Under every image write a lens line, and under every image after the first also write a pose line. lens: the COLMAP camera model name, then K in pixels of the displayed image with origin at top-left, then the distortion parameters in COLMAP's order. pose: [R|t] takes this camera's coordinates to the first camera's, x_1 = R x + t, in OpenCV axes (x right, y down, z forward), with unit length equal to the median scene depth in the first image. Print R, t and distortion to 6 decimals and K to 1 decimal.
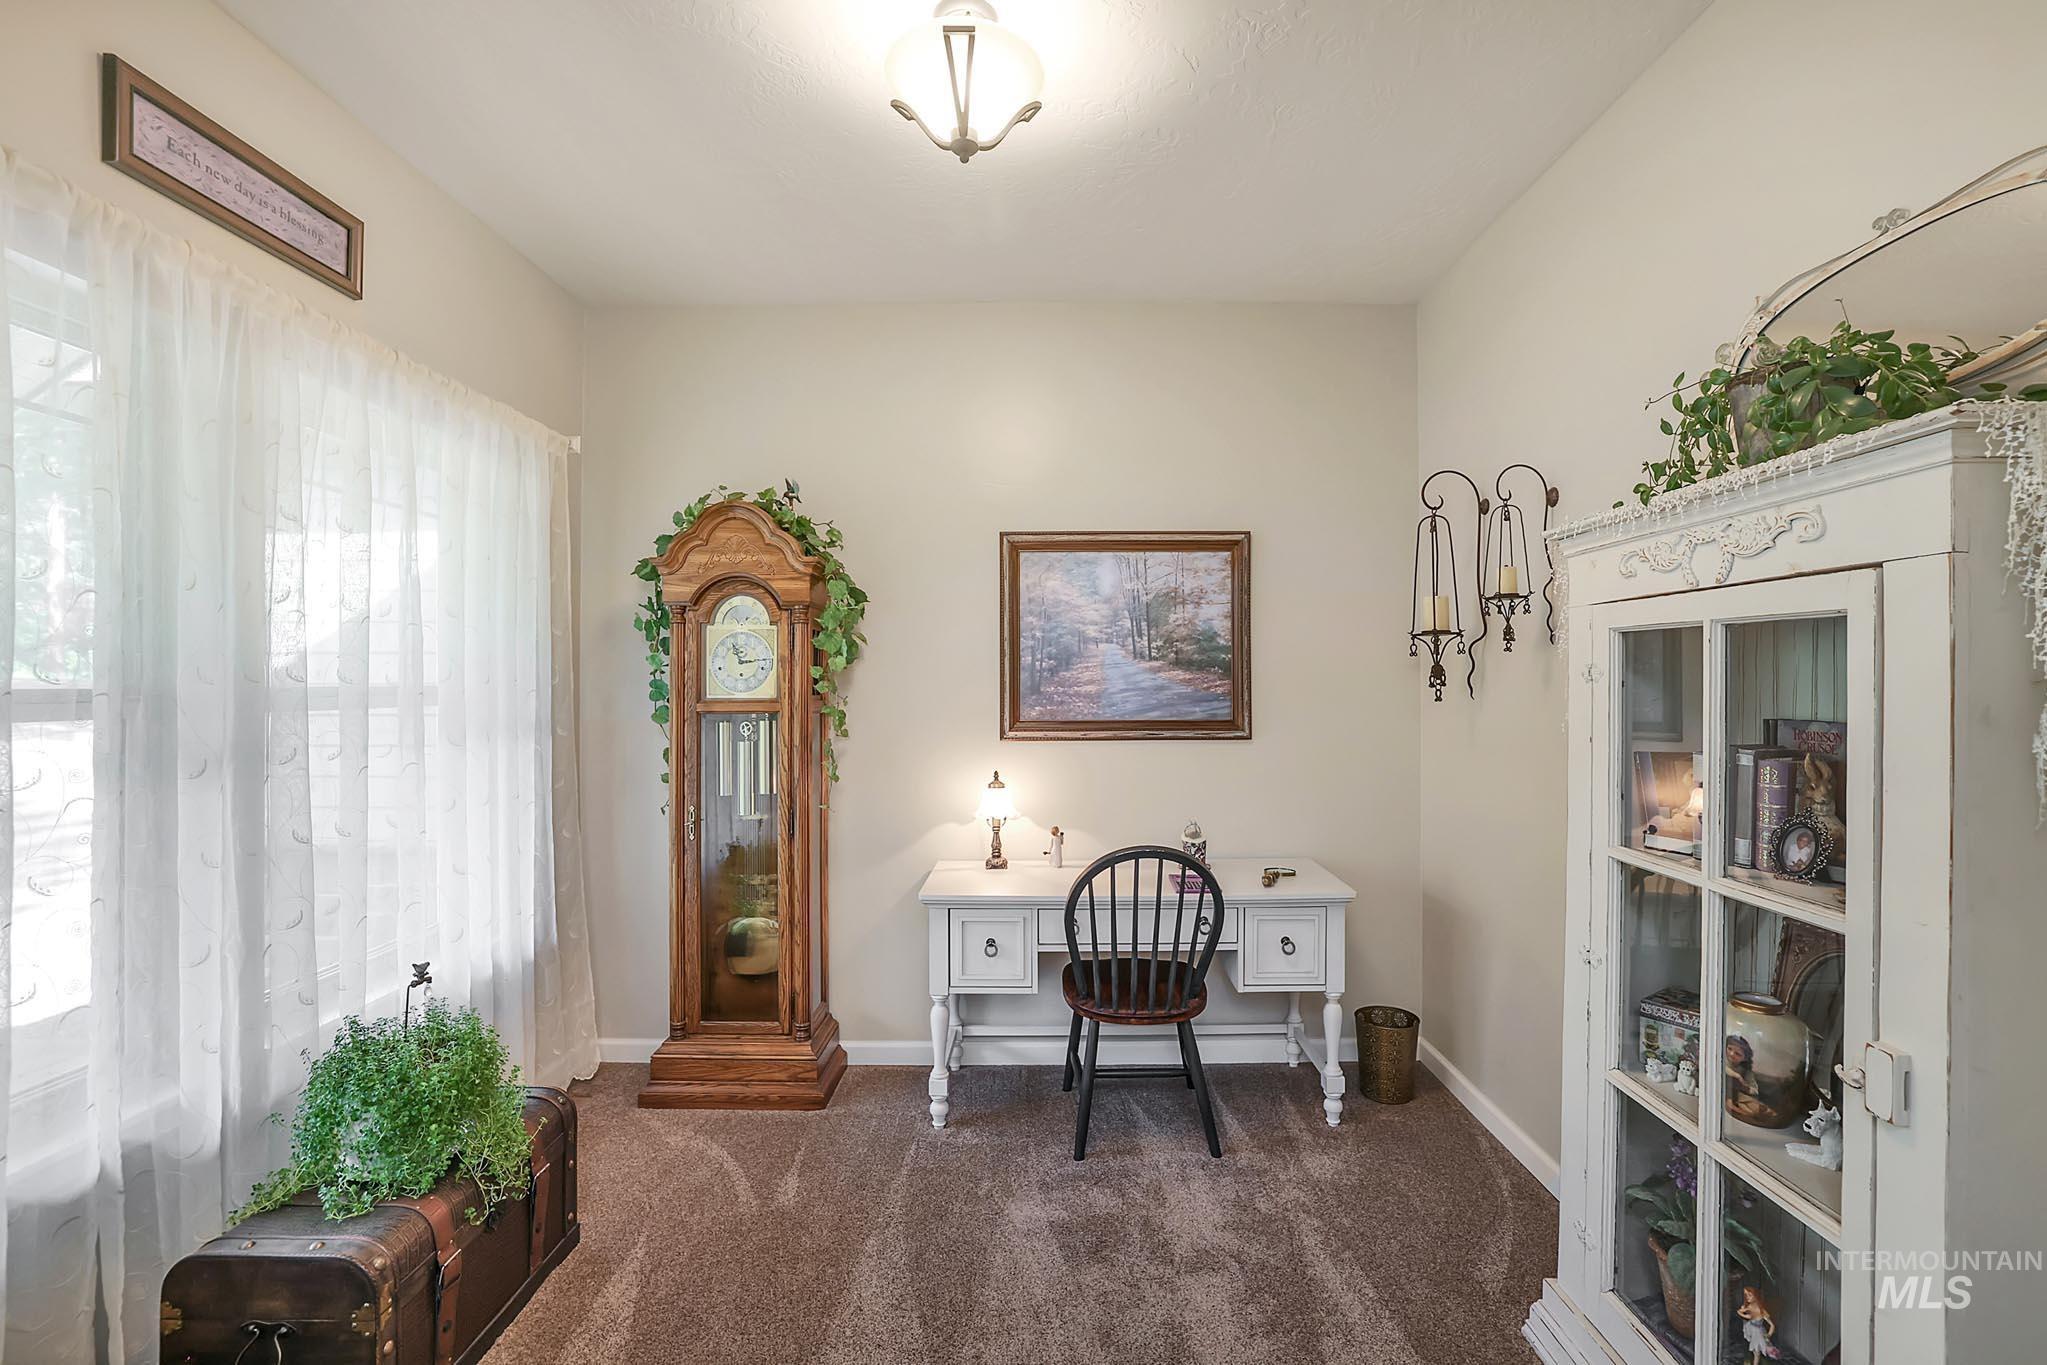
lens RADIAL K [[892.9, 0, 1061.3], [0, 892.9, 682.5], [0, 0, 1]] dist [-0.040623, 0.013055]
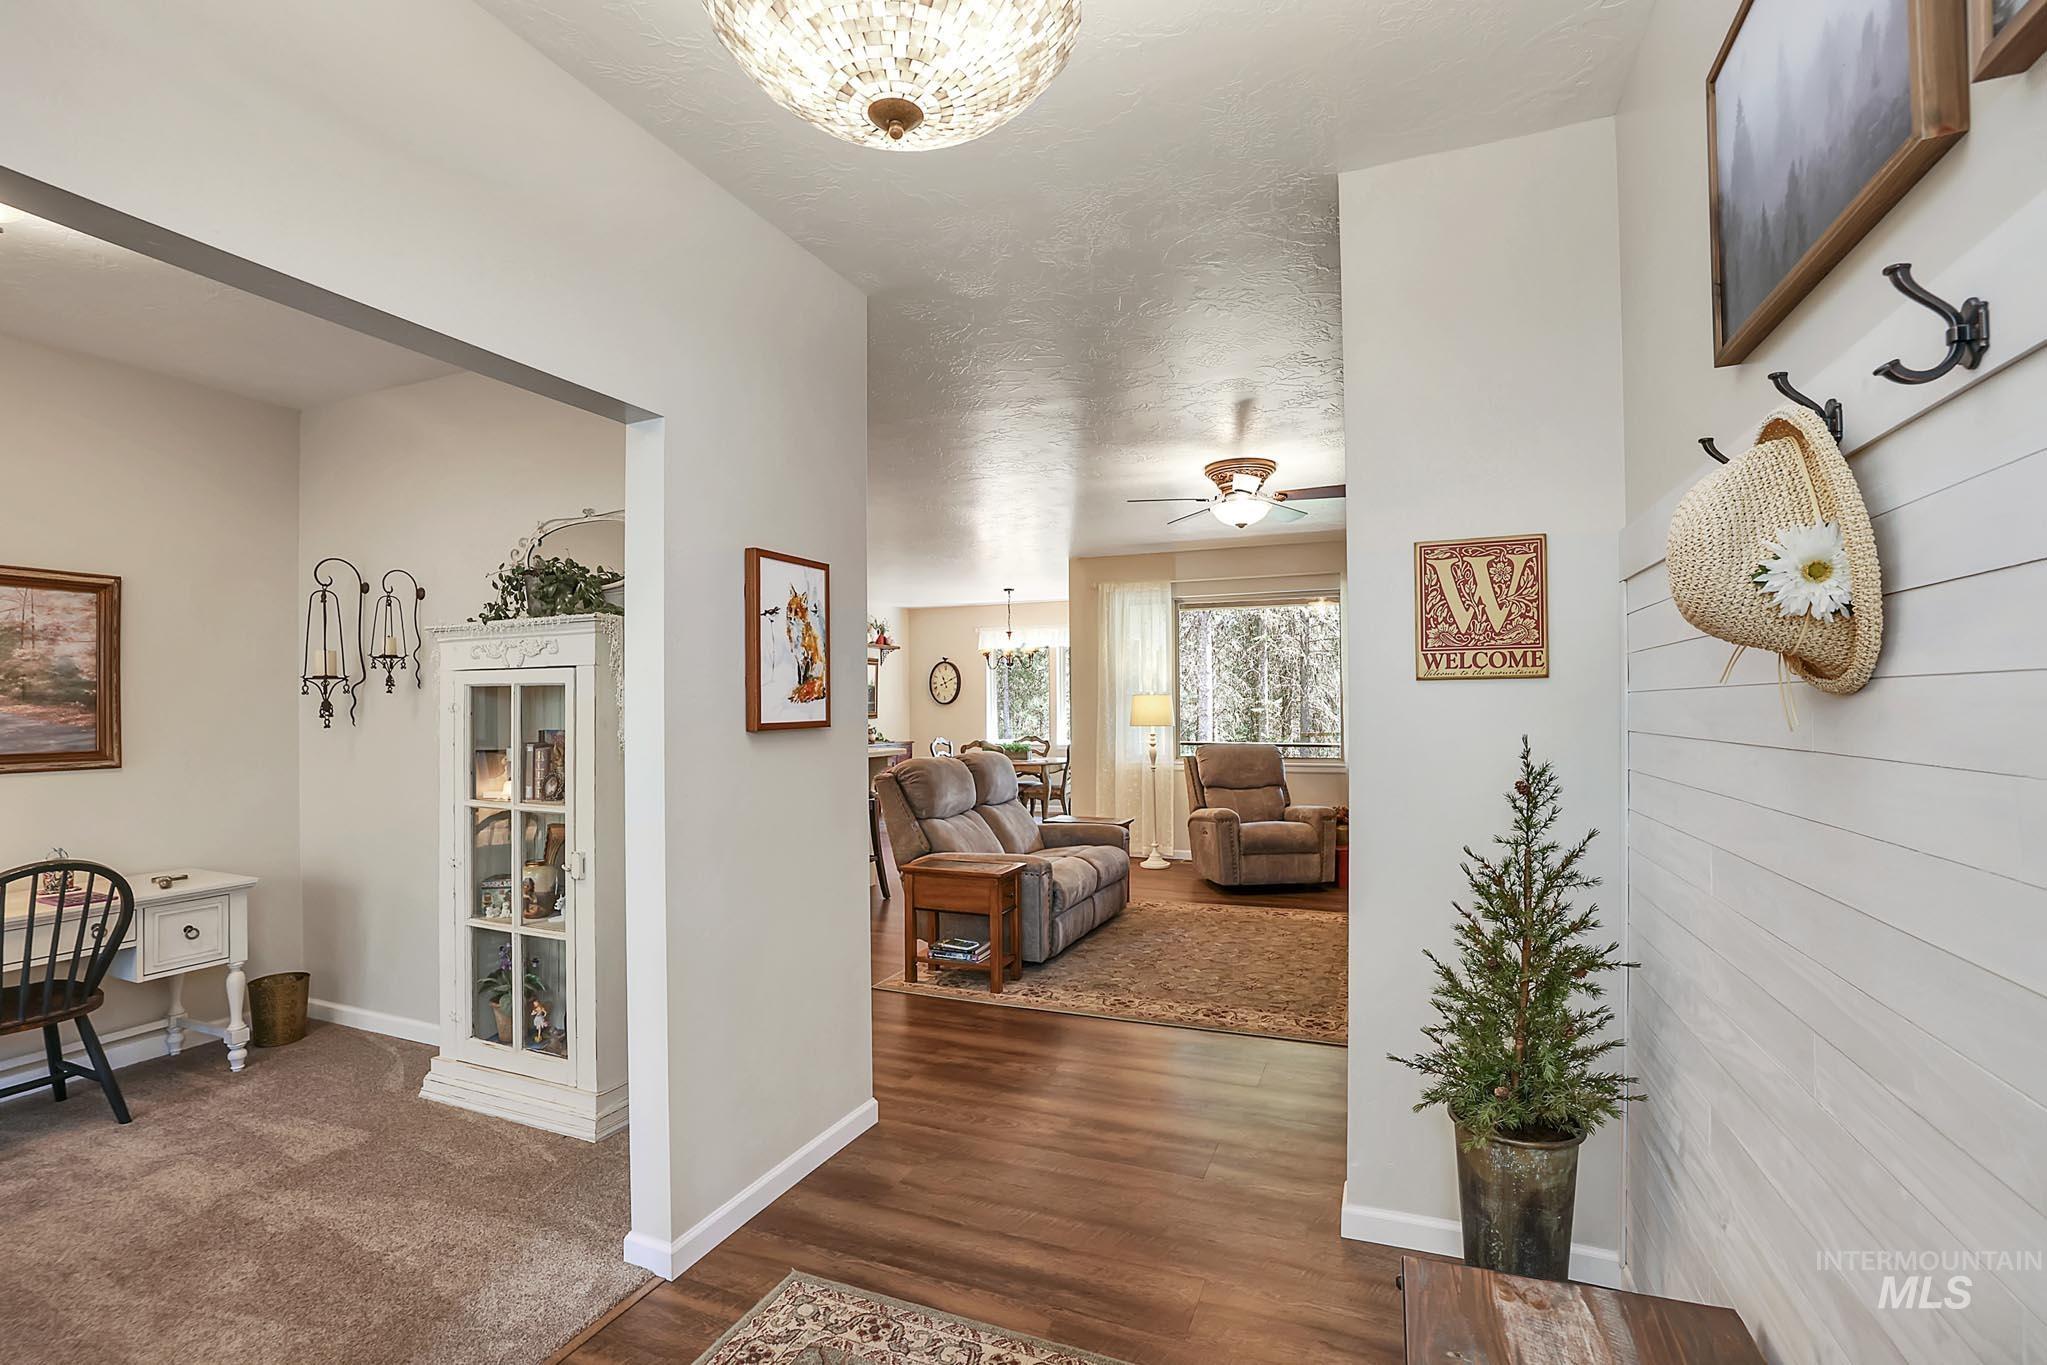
lens RADIAL K [[892.9, 0, 1026.7], [0, 892.9, 694.3], [0, 0, 1]] dist [-0.040623, 0.013055]
pose [[0.397853, 0.011968, 0.917371, -0.497193], [0.008423, 0.999825, -0.016697, 0.001048], [-0.917410, 0.014370, 0.397683, -0.677222]]
